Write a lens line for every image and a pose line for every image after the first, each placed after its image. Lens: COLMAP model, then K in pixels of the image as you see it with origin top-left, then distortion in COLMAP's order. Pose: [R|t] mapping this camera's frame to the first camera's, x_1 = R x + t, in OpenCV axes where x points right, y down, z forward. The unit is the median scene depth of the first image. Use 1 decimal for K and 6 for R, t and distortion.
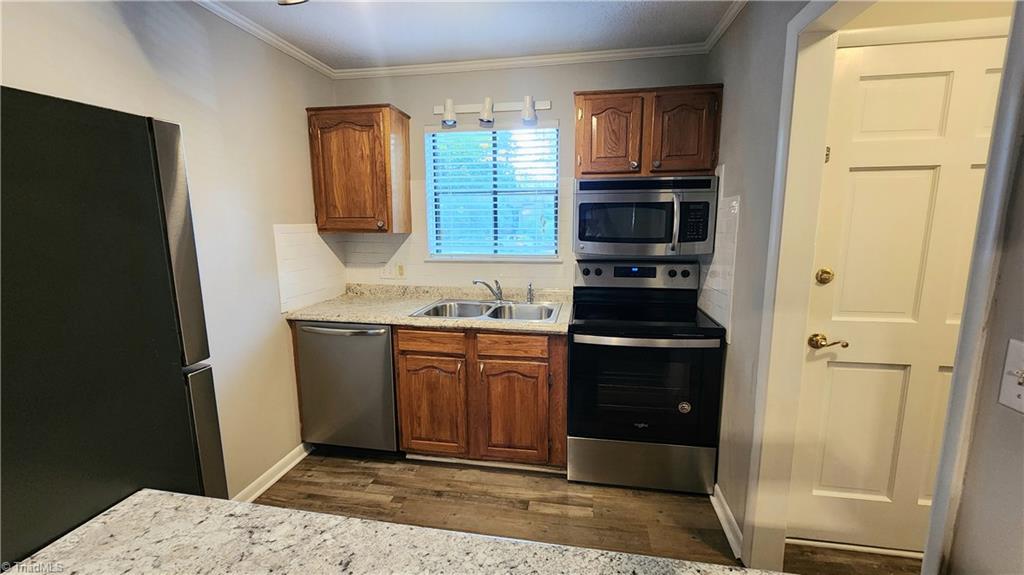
lens RADIAL K [[421.1, 0, 519.4], [0, 421.1, 286.3], [0, 0, 1]] dist [0.002146, -0.000205]
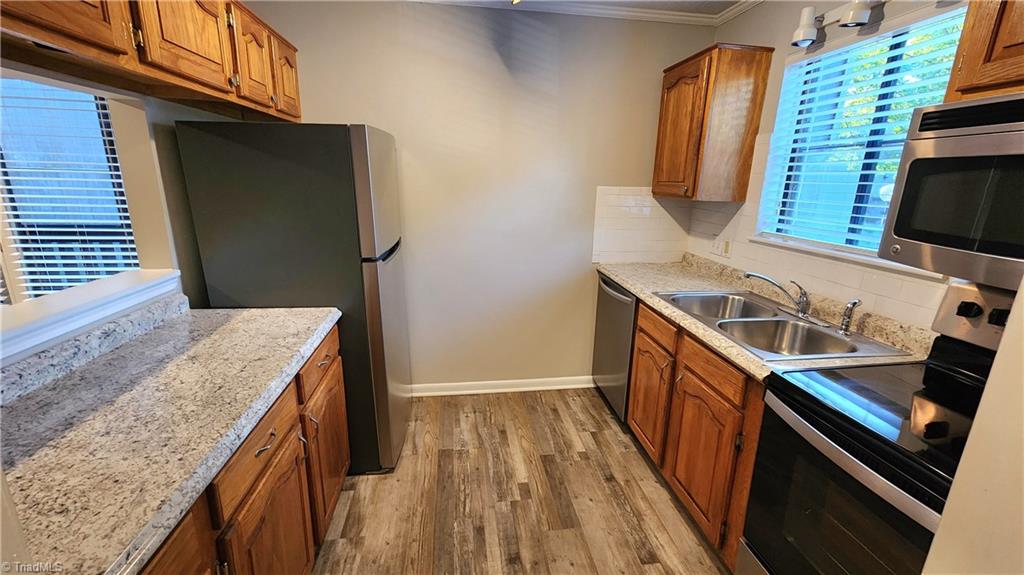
lens RADIAL K [[421.1, 0, 517.9], [0, 421.1, 288.4], [0, 0, 1]] dist [0.002146, -0.000205]
pose [[0.305971, 0.250488, -0.918497, 0.474738], [-0.172487, 0.963386, 0.205271, -0.073134], [0.936285, 0.095622, 0.337974, 0.415446]]
